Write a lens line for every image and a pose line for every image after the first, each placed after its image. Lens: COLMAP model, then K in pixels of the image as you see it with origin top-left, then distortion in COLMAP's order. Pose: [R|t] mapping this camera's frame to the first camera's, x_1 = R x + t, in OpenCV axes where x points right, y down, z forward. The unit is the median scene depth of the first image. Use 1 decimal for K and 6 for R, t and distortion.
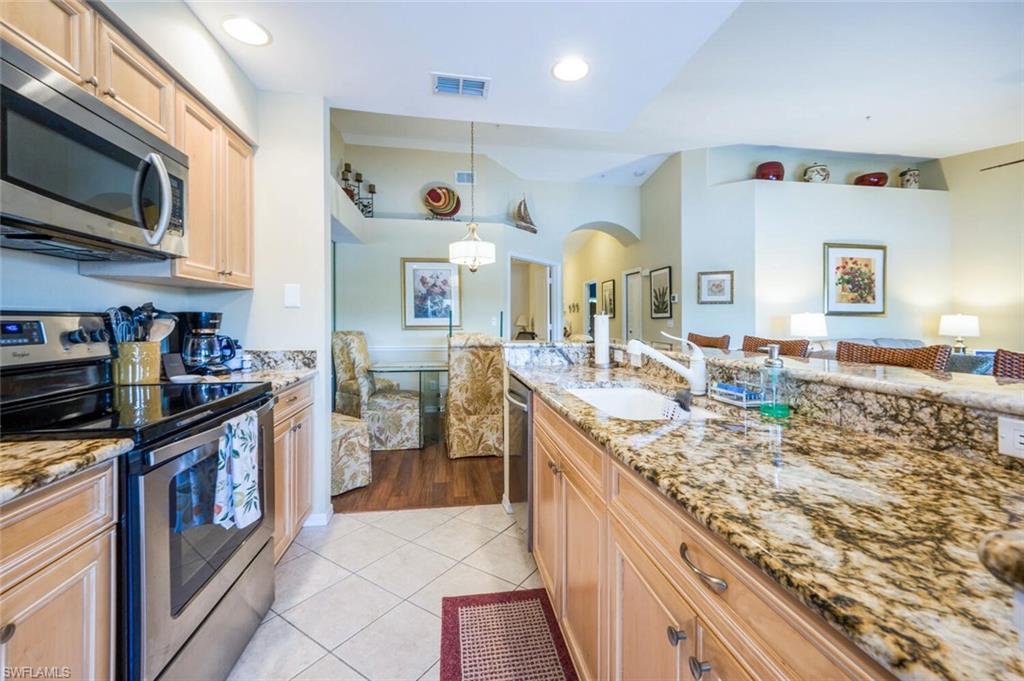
lens RADIAL K [[422.8, 0, 507.2], [0, 422.8, 308.7], [0, 0, 1]] dist [-0.000207, 0.000328]
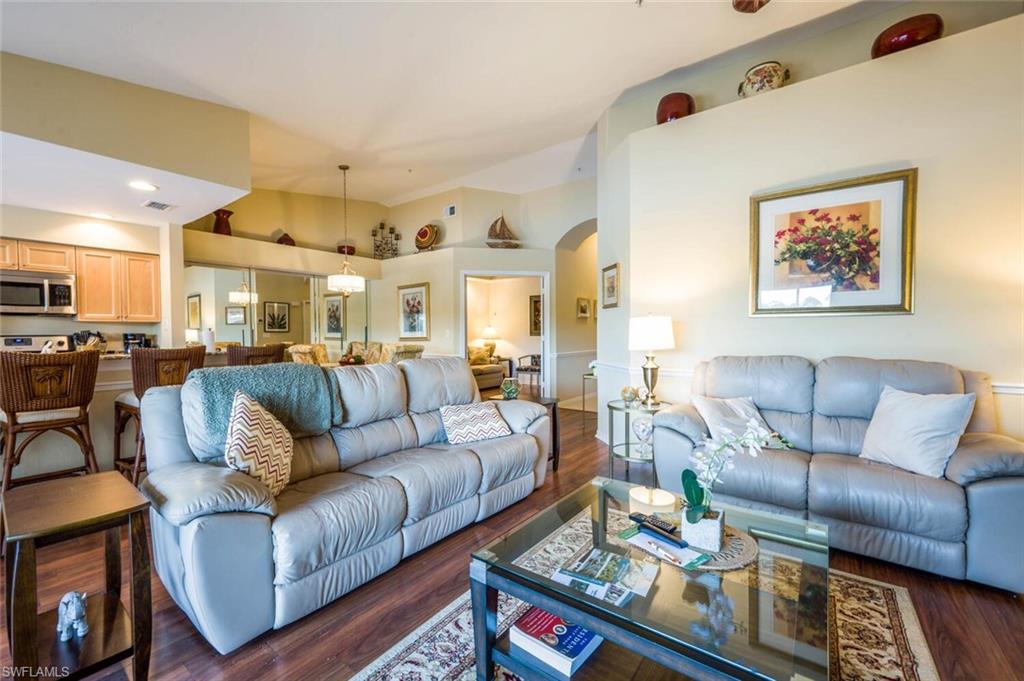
lens RADIAL K [[410.3, 0, 505.7], [0, 410.3, 334.6], [0, 0, 1]] dist [-0.007241, 0.000001]
pose [[0.701331, -0.011489, -0.712743, 0.903238], [0.035815, 0.999175, 0.019136, 0.016881], [0.711936, -0.038948, 0.701164, 0.332938]]
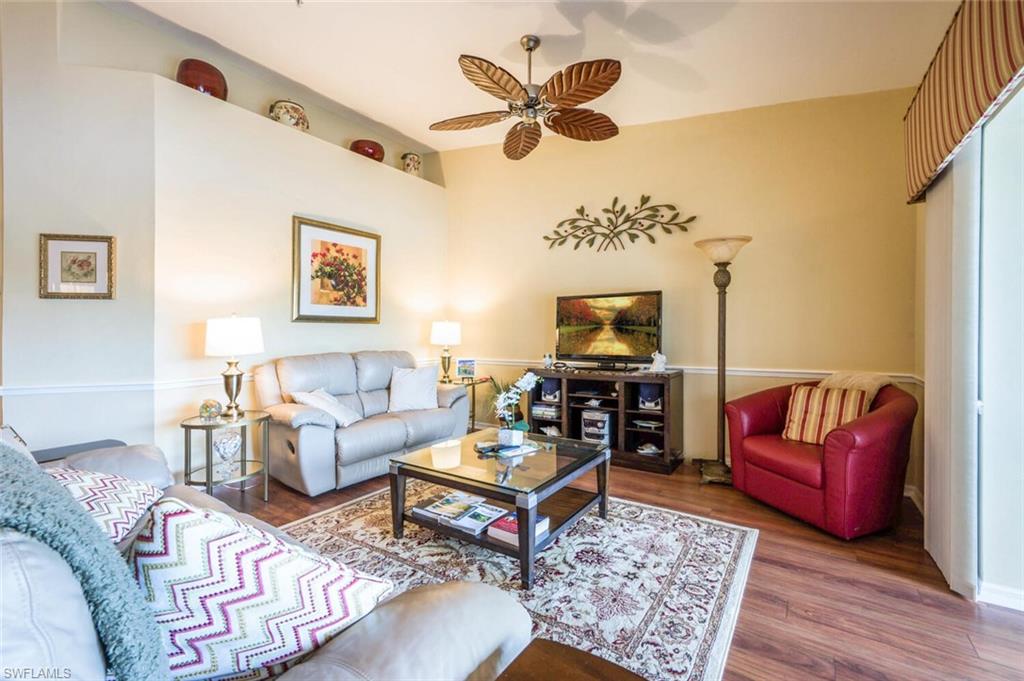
lens RADIAL K [[422.8, 0, 511.8], [0, 422.8, 336.1], [0, 0, 1]] dist [-0.000207, 0.000328]
pose [[0.680944, -0.021641, 0.732016, 0.478153], [-0.005732, 0.999375, 0.034877, 0.013253], [-0.732313, -0.027945, 0.680394, 0.266576]]
